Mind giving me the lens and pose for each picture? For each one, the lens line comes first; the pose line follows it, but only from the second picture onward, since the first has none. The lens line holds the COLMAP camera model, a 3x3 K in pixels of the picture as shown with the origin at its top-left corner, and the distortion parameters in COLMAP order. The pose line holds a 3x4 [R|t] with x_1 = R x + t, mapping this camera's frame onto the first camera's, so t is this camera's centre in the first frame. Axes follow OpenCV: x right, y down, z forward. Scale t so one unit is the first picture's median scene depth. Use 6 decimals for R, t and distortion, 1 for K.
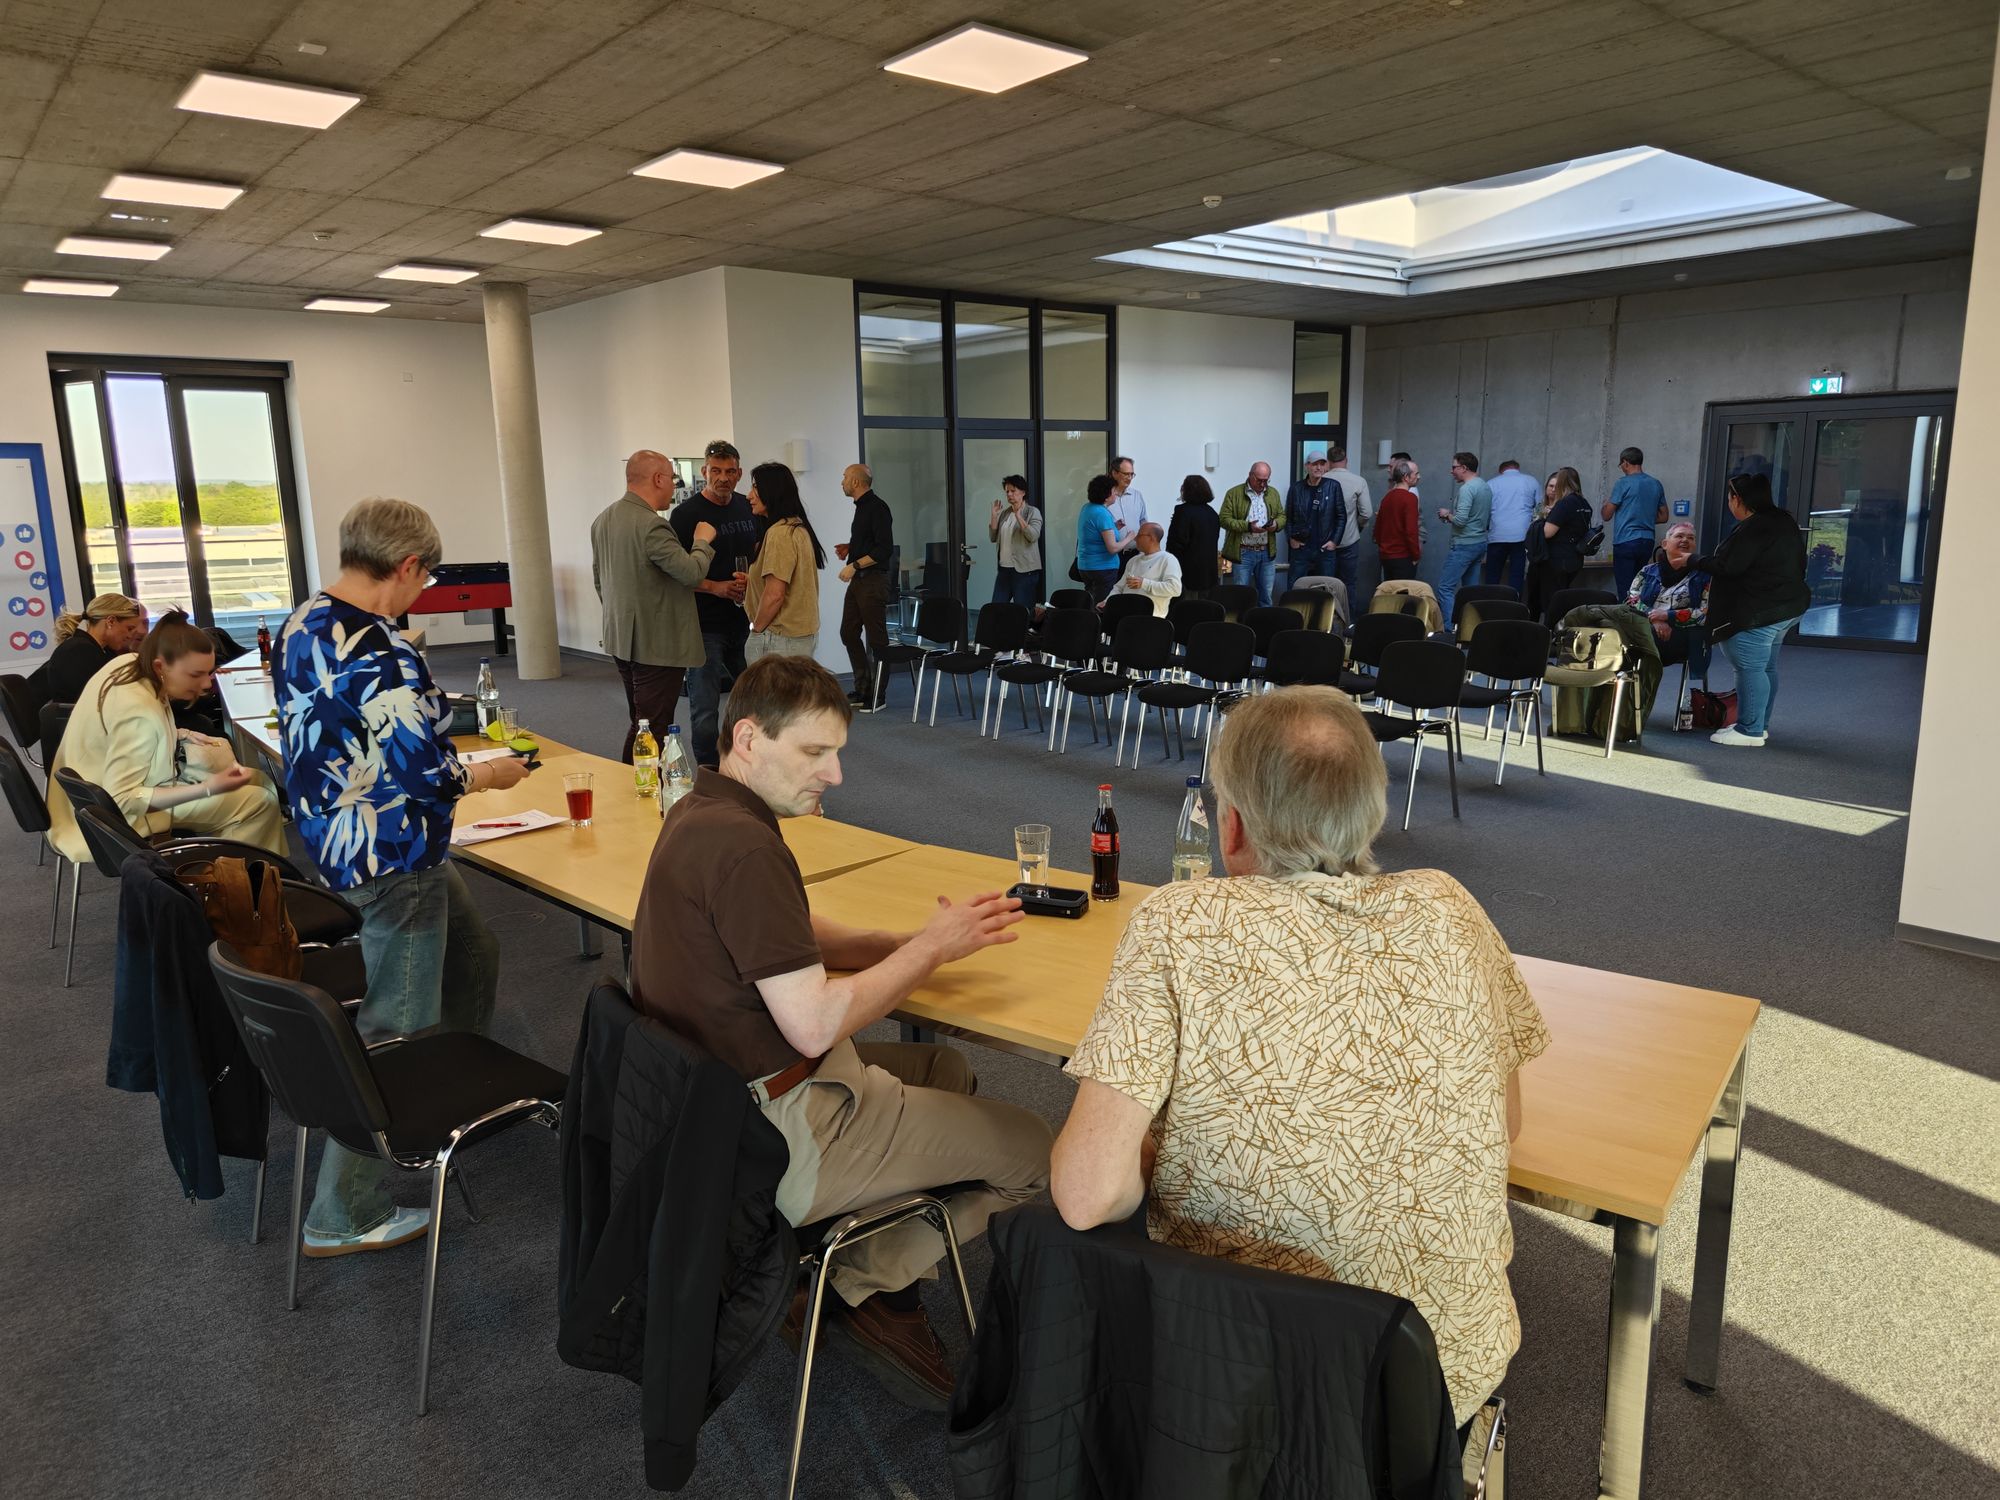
lens RADIAL K [[1345.6, 0, 1010.5], [0, 1345.6, 752.4], [0, 0, 1]] dist [0.047700, -0.026801]
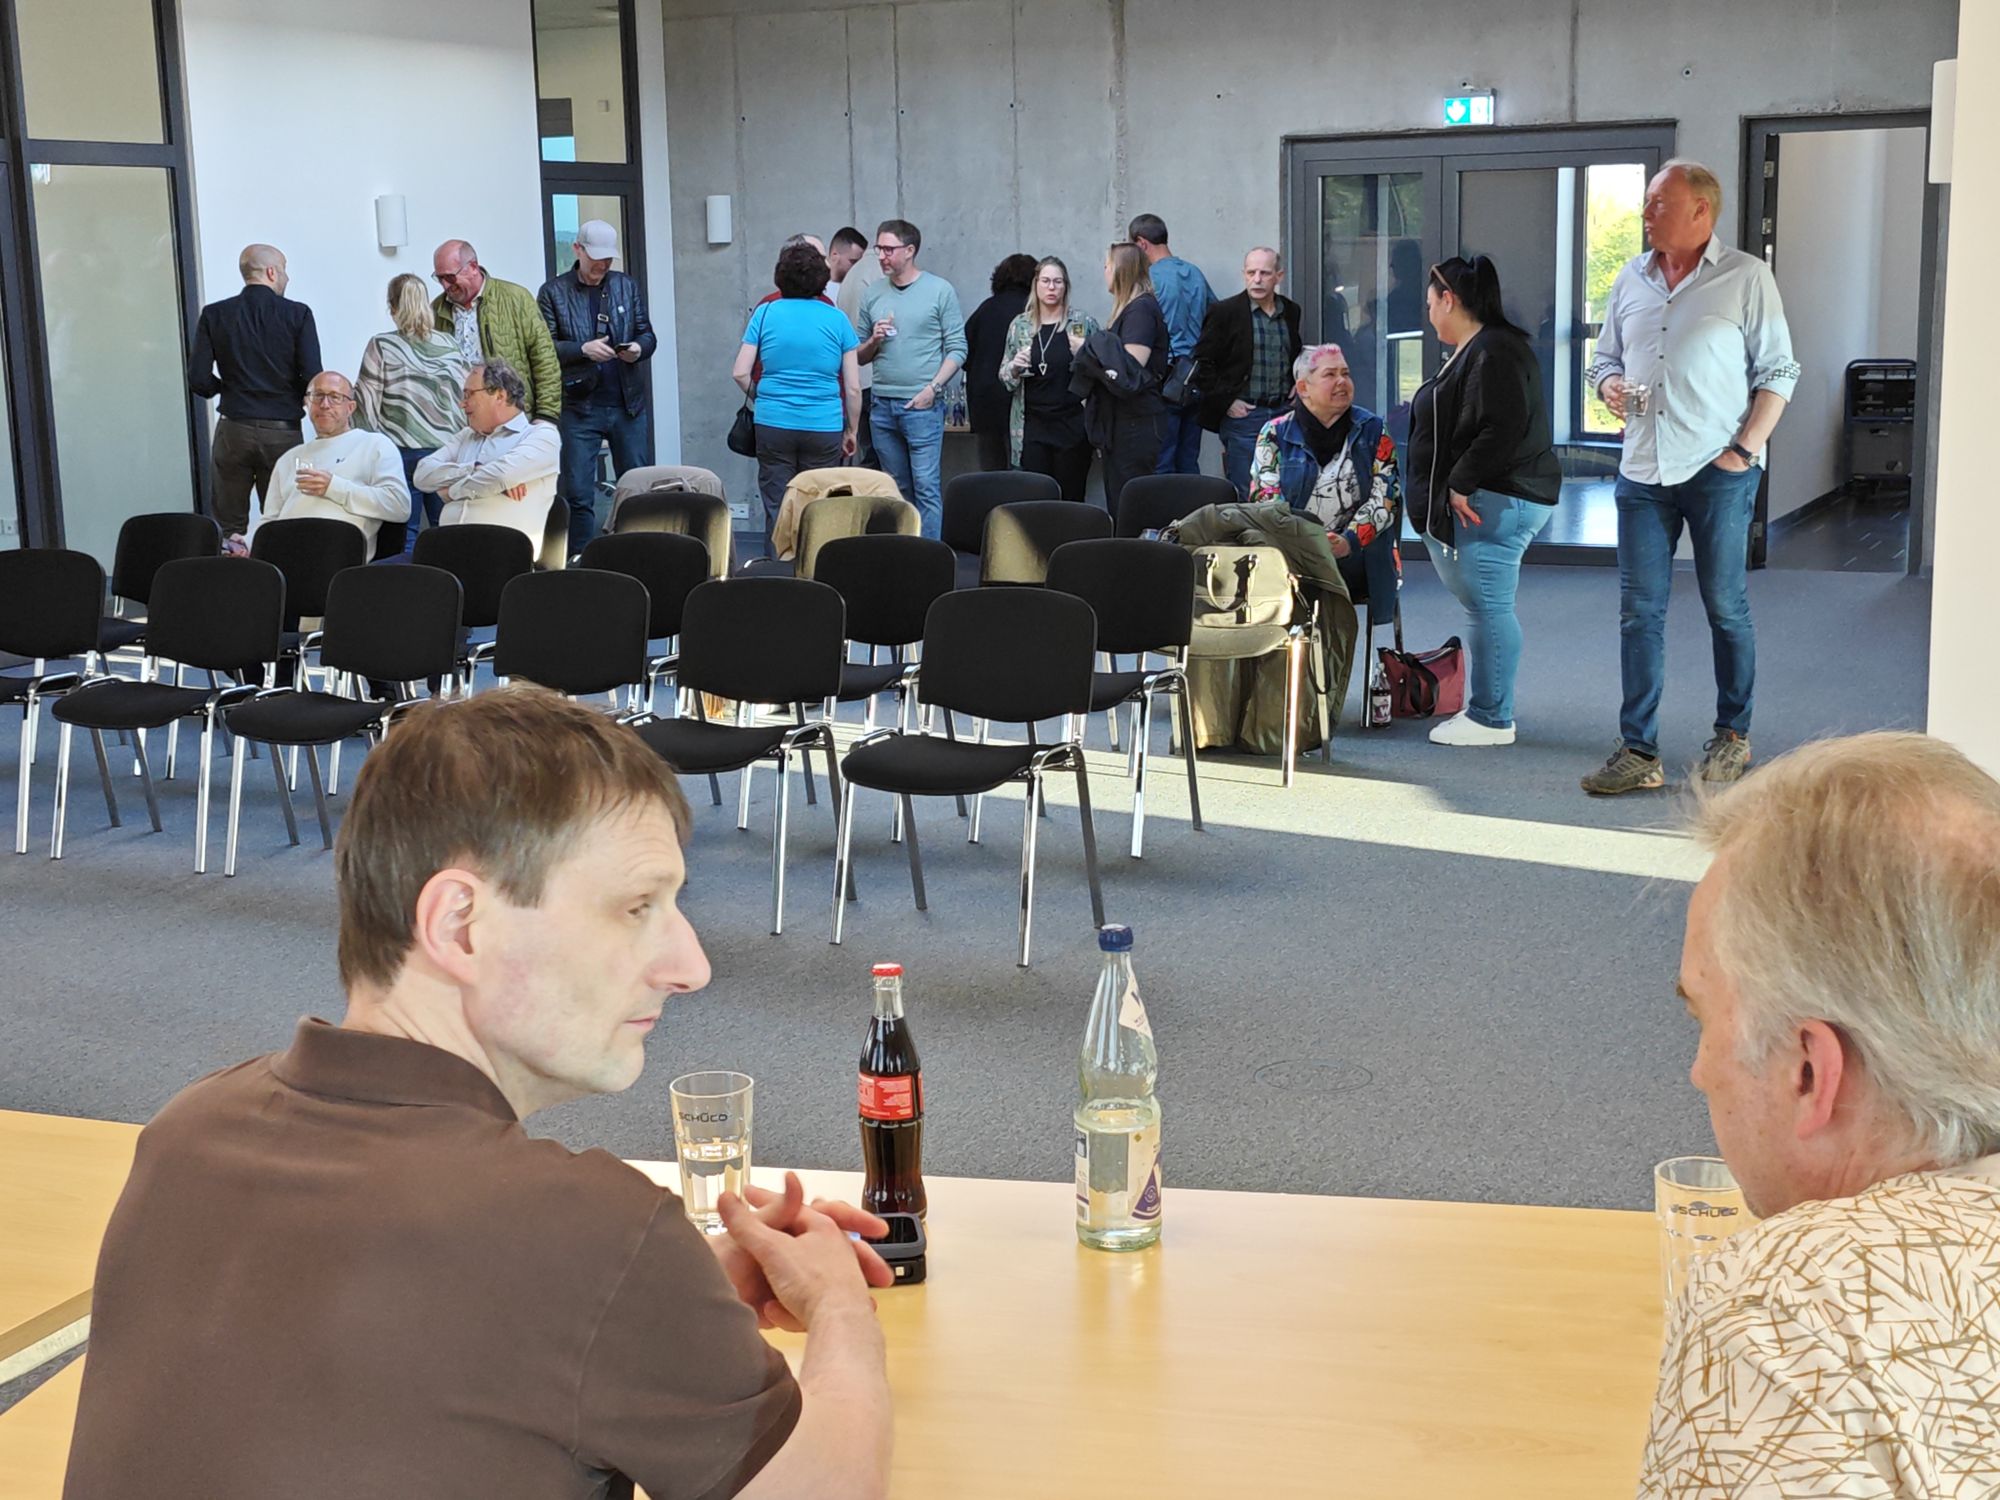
lens RADIAL K [[2686.4, 0, 1015.5], [0, 2686.4, 748.2], [0, 0, 1]] dist [0.056823, 0.000000]
pose [[0.912969, -0.075699, 0.400947, -0.081603], [0.085486, 0.996318, -0.006550, -0.012701], [-0.398974, 0.040255, 0.916078, 0.060937]]
